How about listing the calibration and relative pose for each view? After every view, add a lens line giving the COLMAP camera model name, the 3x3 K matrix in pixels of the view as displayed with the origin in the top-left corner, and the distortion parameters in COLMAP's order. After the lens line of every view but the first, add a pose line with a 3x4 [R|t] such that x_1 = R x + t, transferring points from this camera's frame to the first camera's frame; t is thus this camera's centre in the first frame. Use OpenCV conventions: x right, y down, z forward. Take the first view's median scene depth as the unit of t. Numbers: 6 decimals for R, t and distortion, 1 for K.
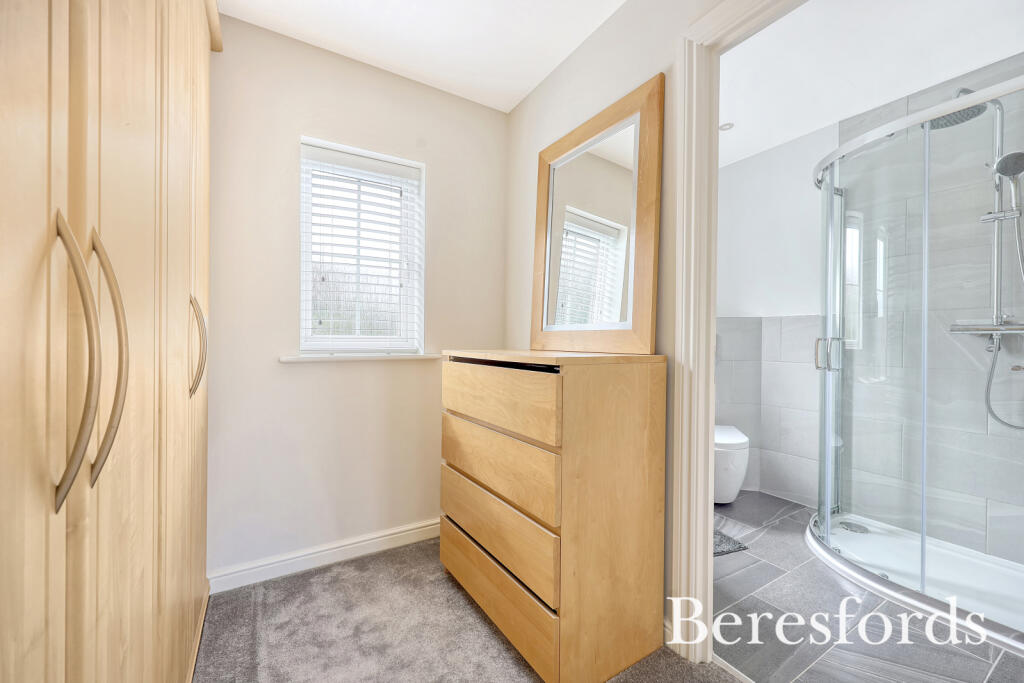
lens RADIAL K [[407.5, 0, 507.5], [0, 407.5, 340.3], [0, 0, 1]] dist [0.000714, 0.000008]
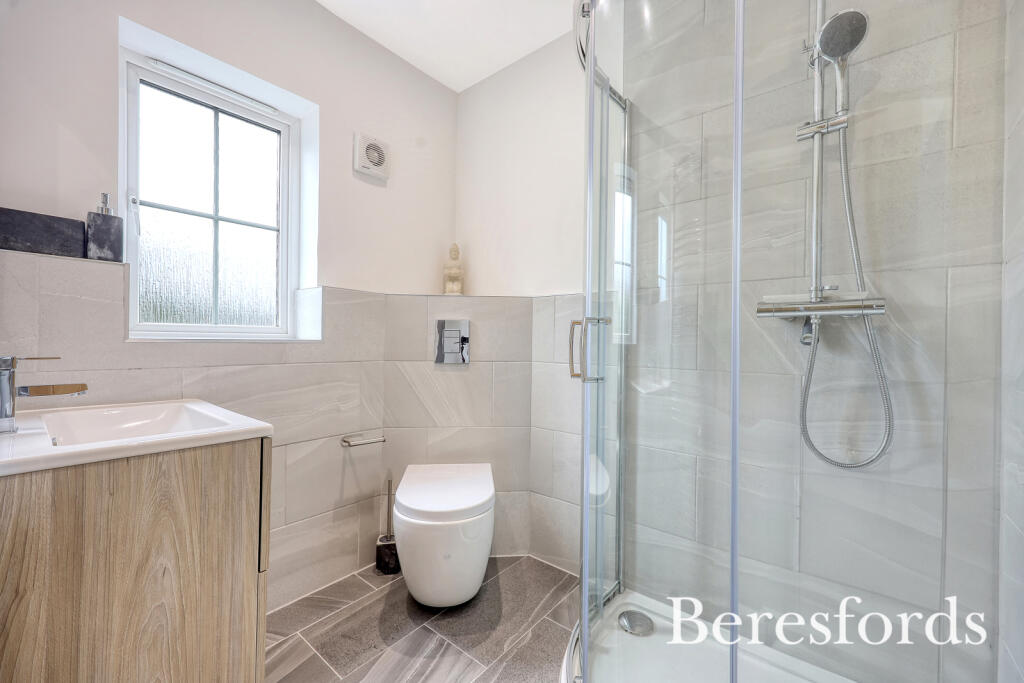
lens RADIAL K [[407.5, 0, 507.5], [0, 407.5, 340.3], [0, 0, 1]] dist [0.000714, 0.000008]
pose [[0.945662, 0.003898, 0.325128, 0.474946], [-0.003155, 0.999991, -0.002813, 0.021143], [-0.325136, 0.001635, 0.945666, 0.486813]]
